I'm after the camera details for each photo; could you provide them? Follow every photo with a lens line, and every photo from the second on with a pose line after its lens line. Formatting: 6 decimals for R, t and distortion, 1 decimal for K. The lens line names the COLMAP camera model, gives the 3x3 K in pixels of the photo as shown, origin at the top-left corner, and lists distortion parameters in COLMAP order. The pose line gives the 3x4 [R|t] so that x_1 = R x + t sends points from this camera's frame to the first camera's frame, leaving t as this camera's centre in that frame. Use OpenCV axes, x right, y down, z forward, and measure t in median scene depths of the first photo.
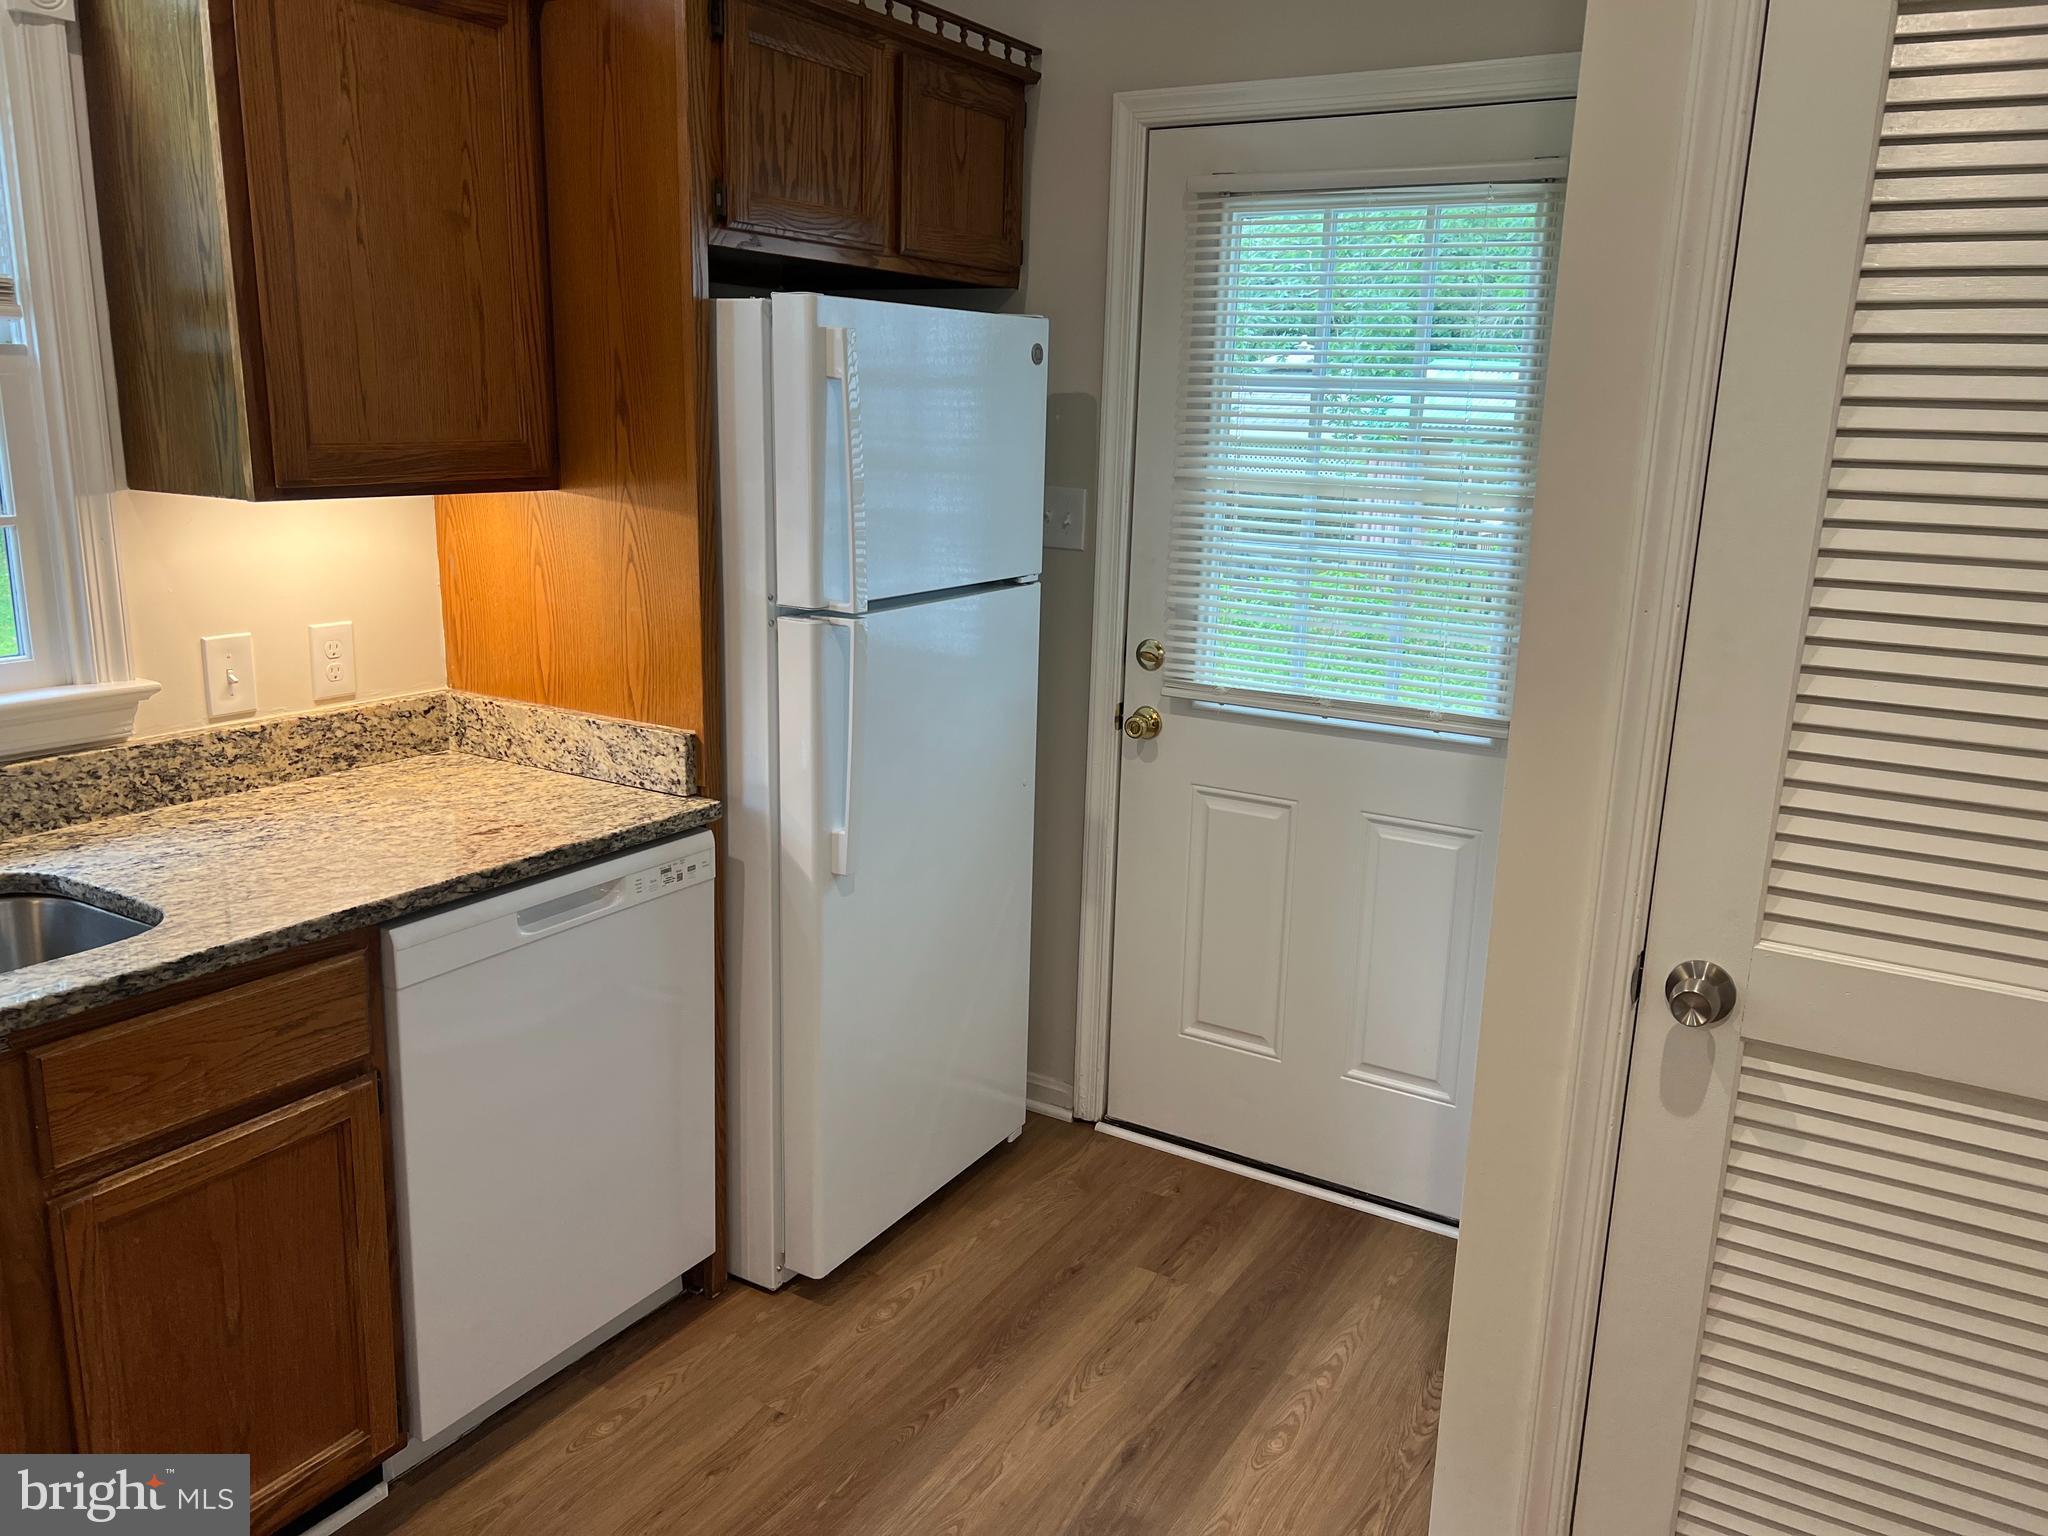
lens RADIAL K [[1548.3, 0, 1020.6], [0, 1548.3, 772.5], [0, 0, 1]] dist [0.054818, -0.059486]
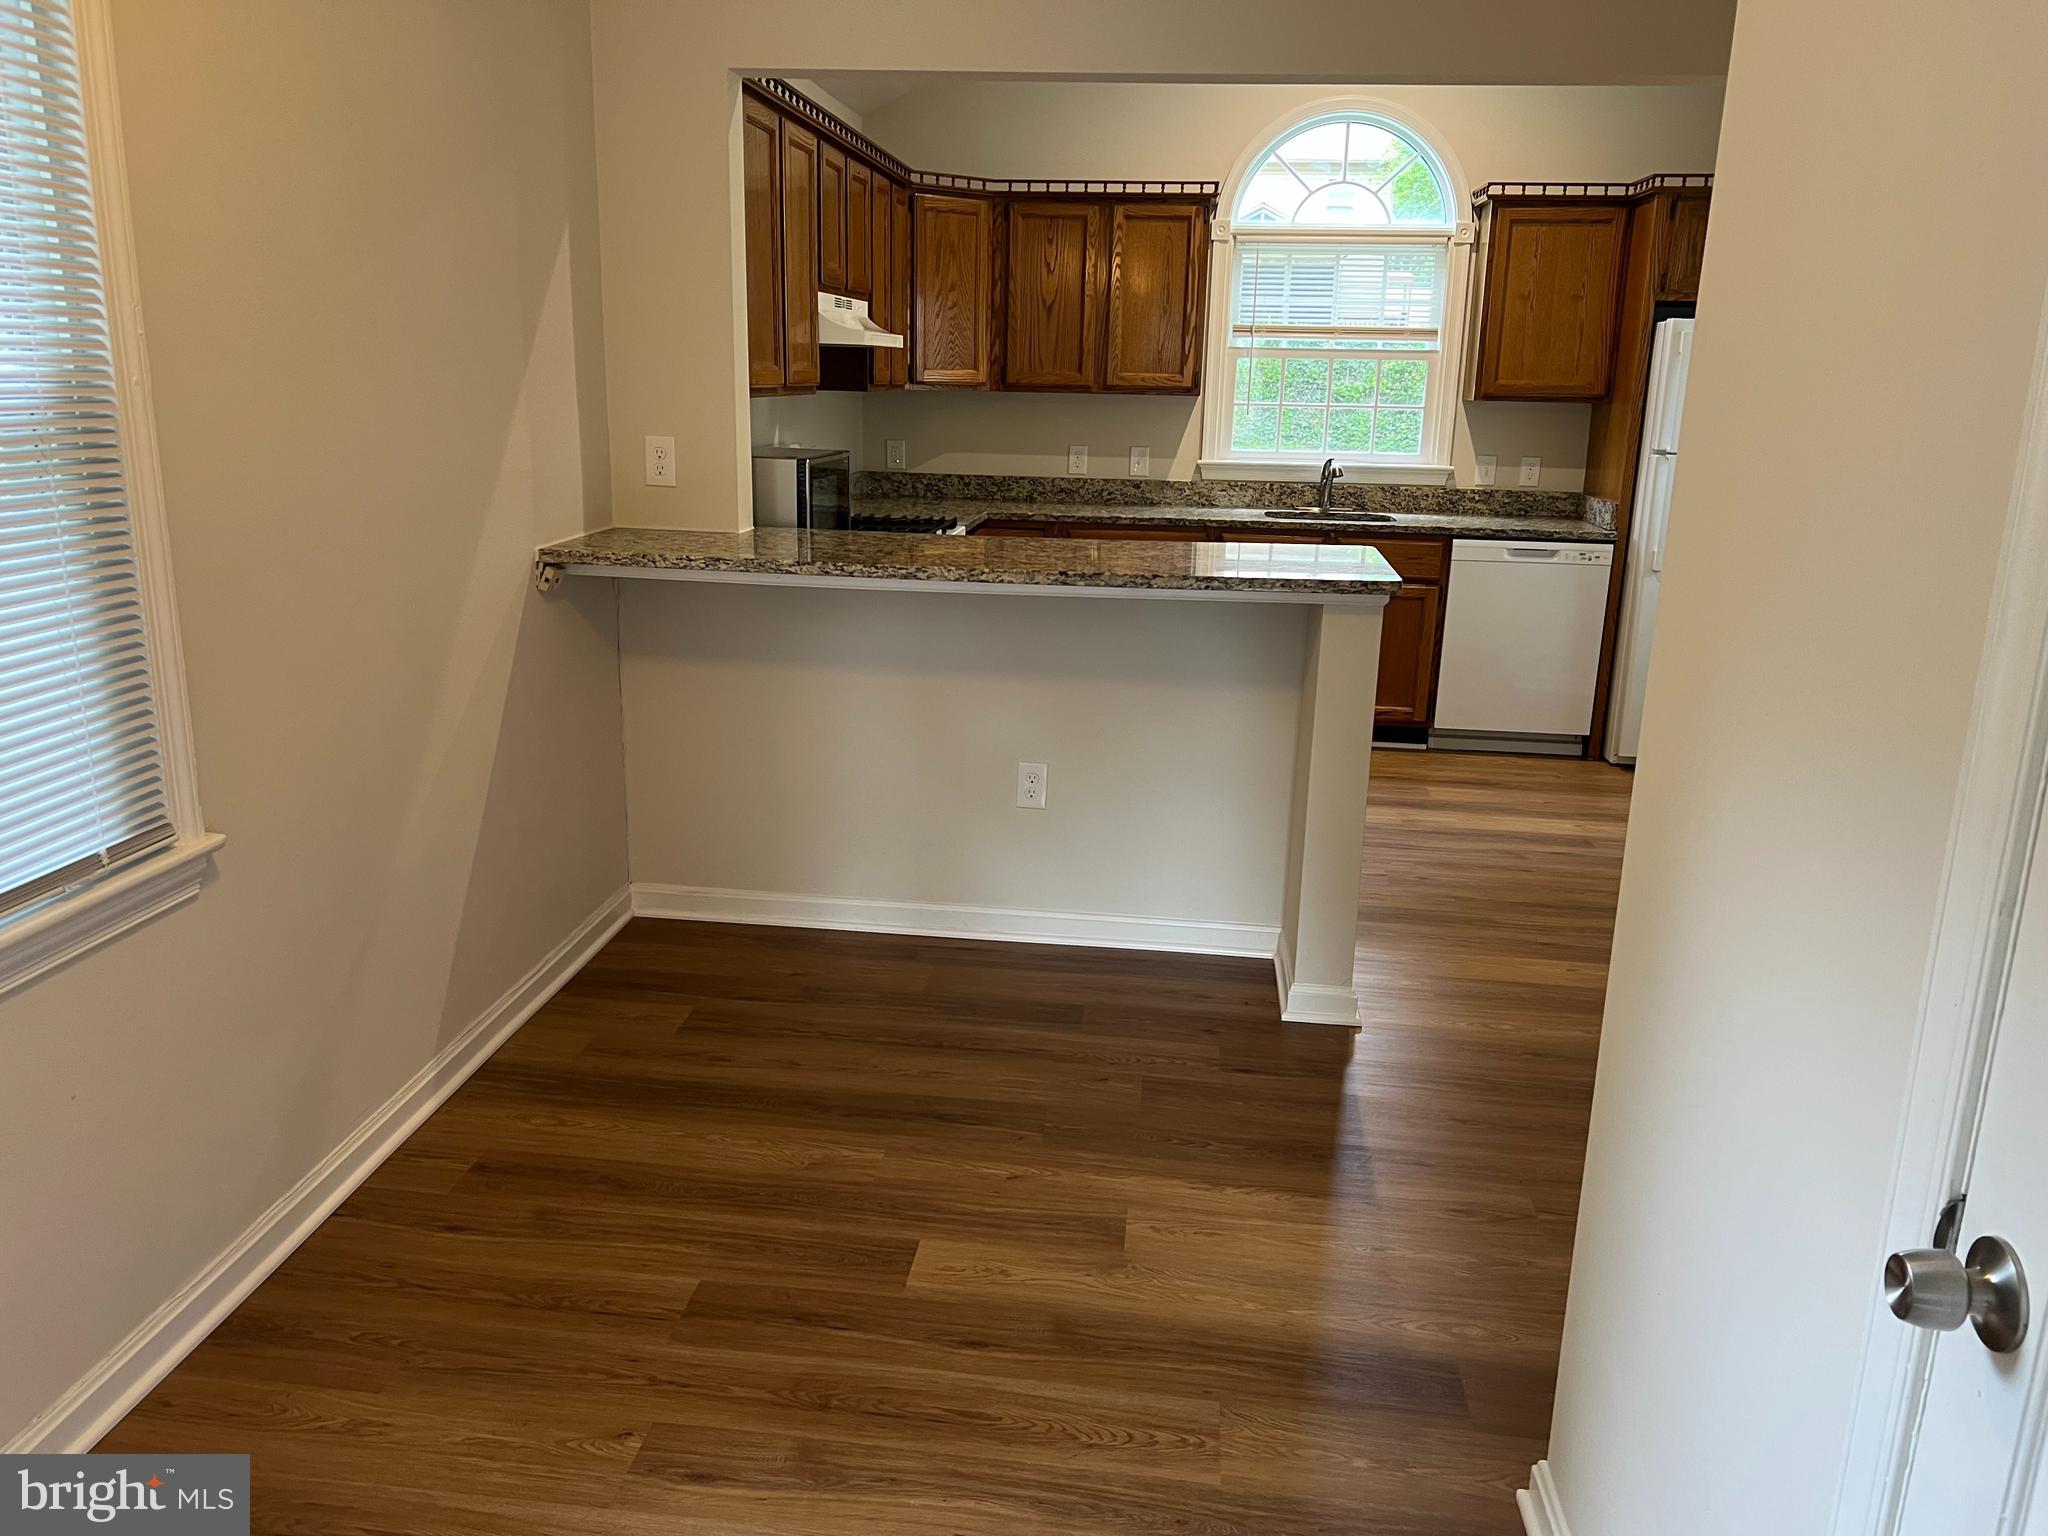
lens RADIAL K [[1536.7, 0, 1001.9], [0, 1536.7, 770.8], [0, 0, 1]] dist [0.135208, -0.261989]
pose [[0.407660, 0.211248, -0.888362, 1.661883], [-0.225458, 0.966037, 0.126258, 0.289263], [0.884863, 0.148818, 0.441442, -0.860365]]
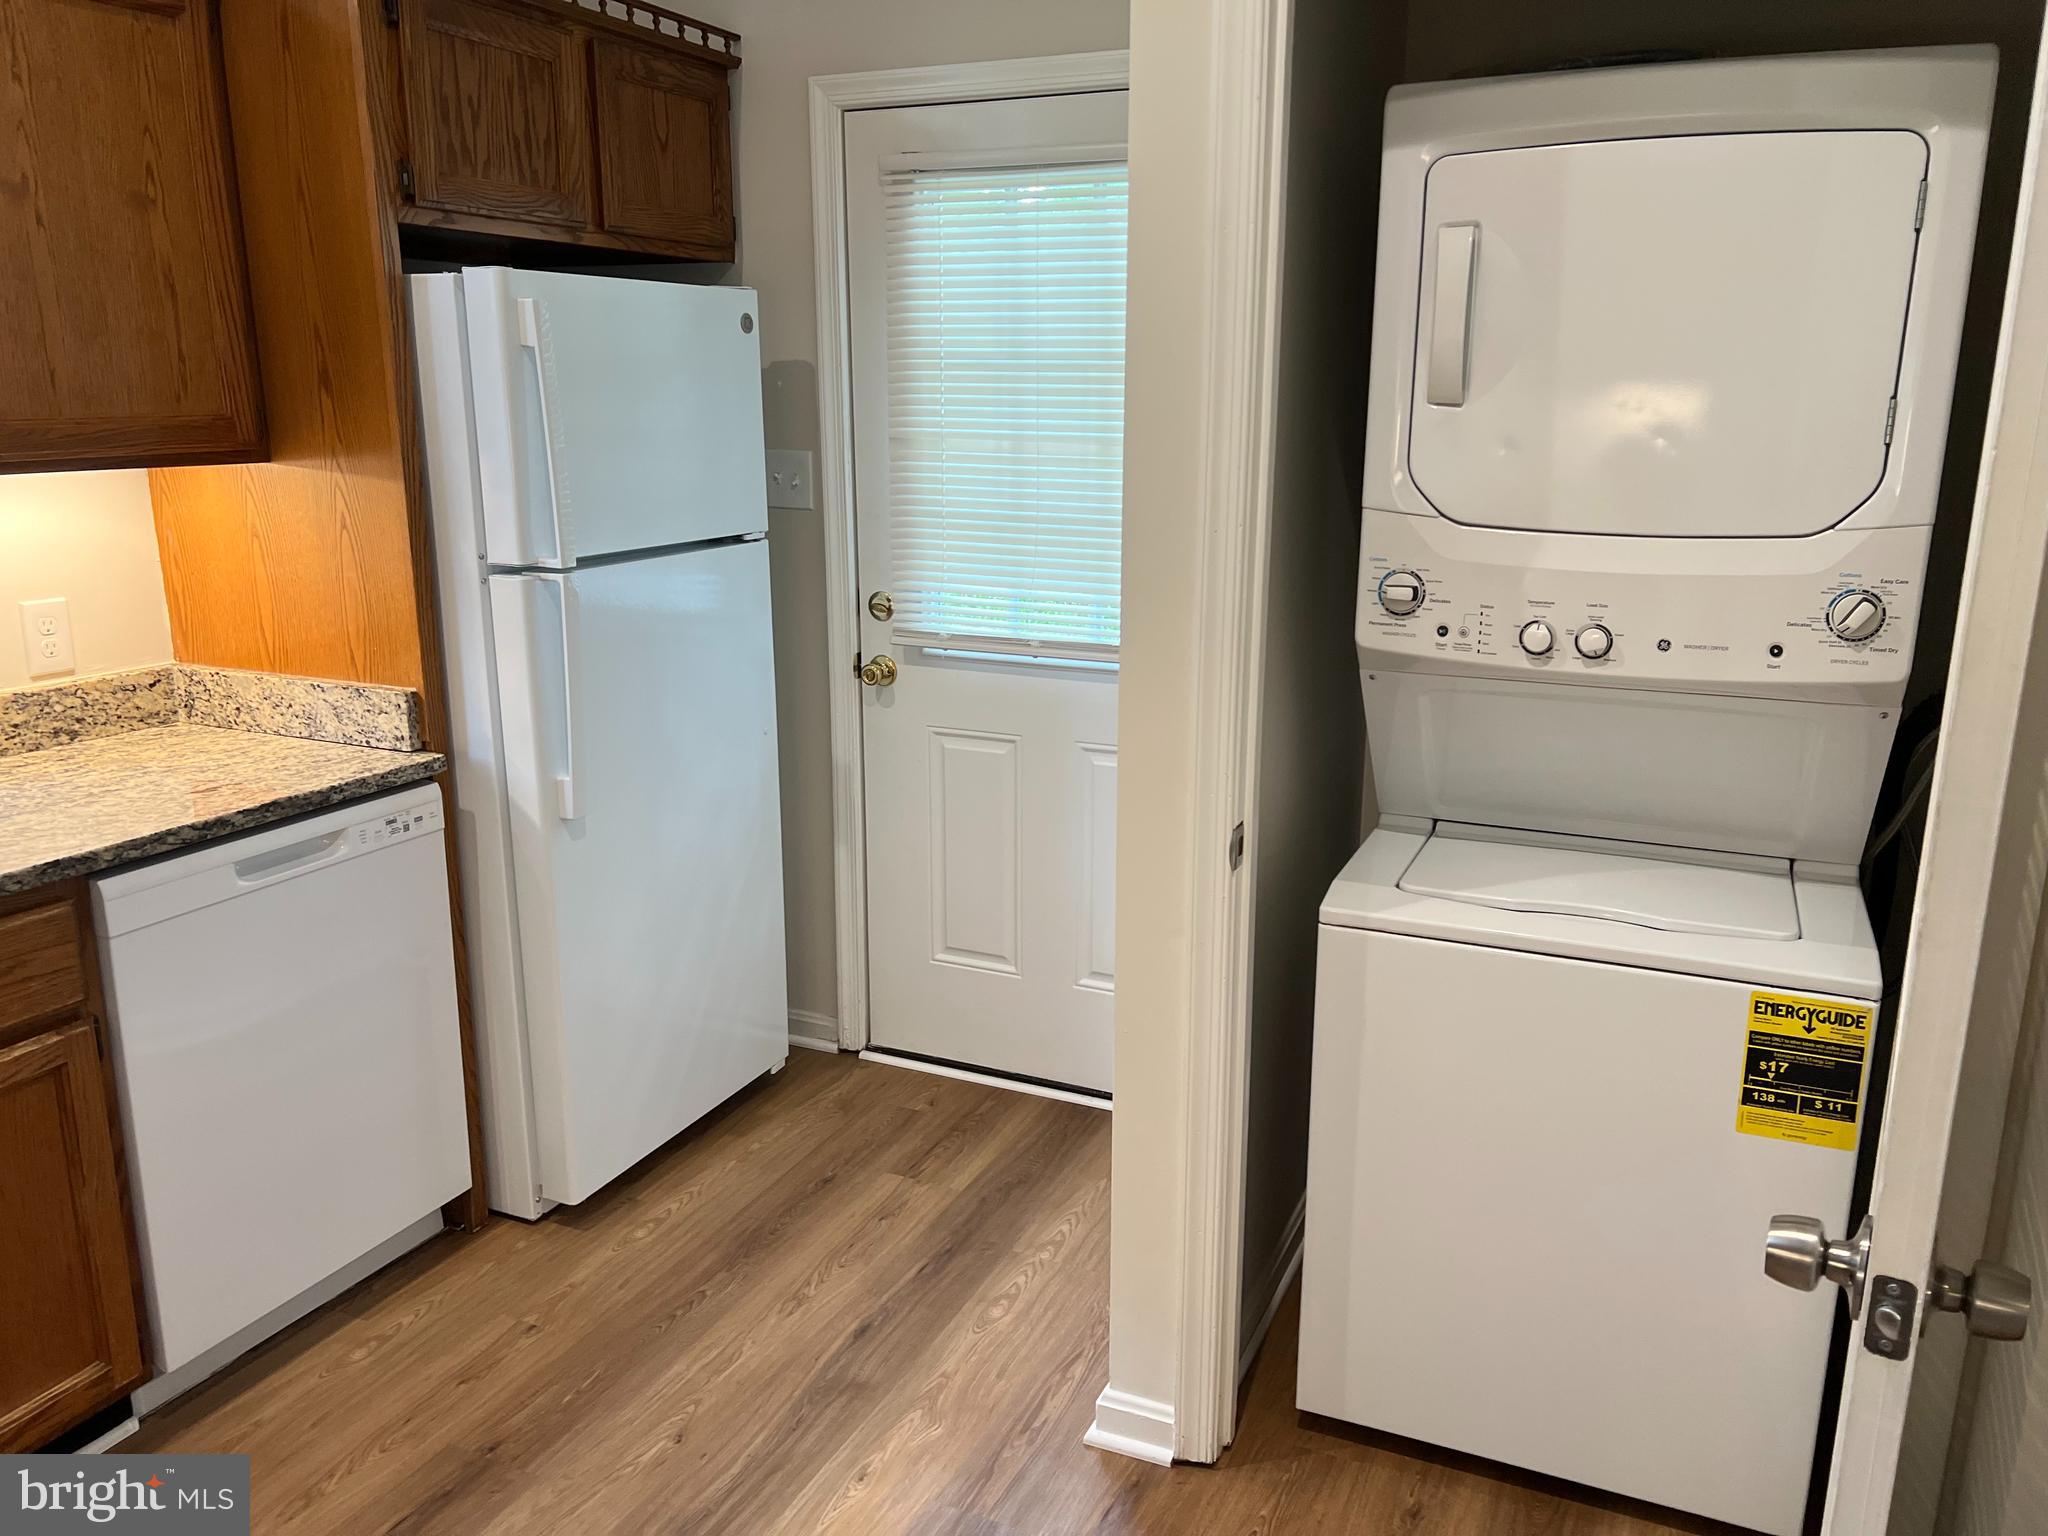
lens RADIAL K [[1551.6, 0, 1044.2], [0, 1551.6, 765.5], [0, 0, 1]] dist [0.051193, -0.053239]
pose [[0.992857, -0.050579, 0.108056, 0.095219], [0.049816, 0.998711, 0.009753, 0.036650], [-0.108410, -0.004300, 0.994097, -0.094069]]
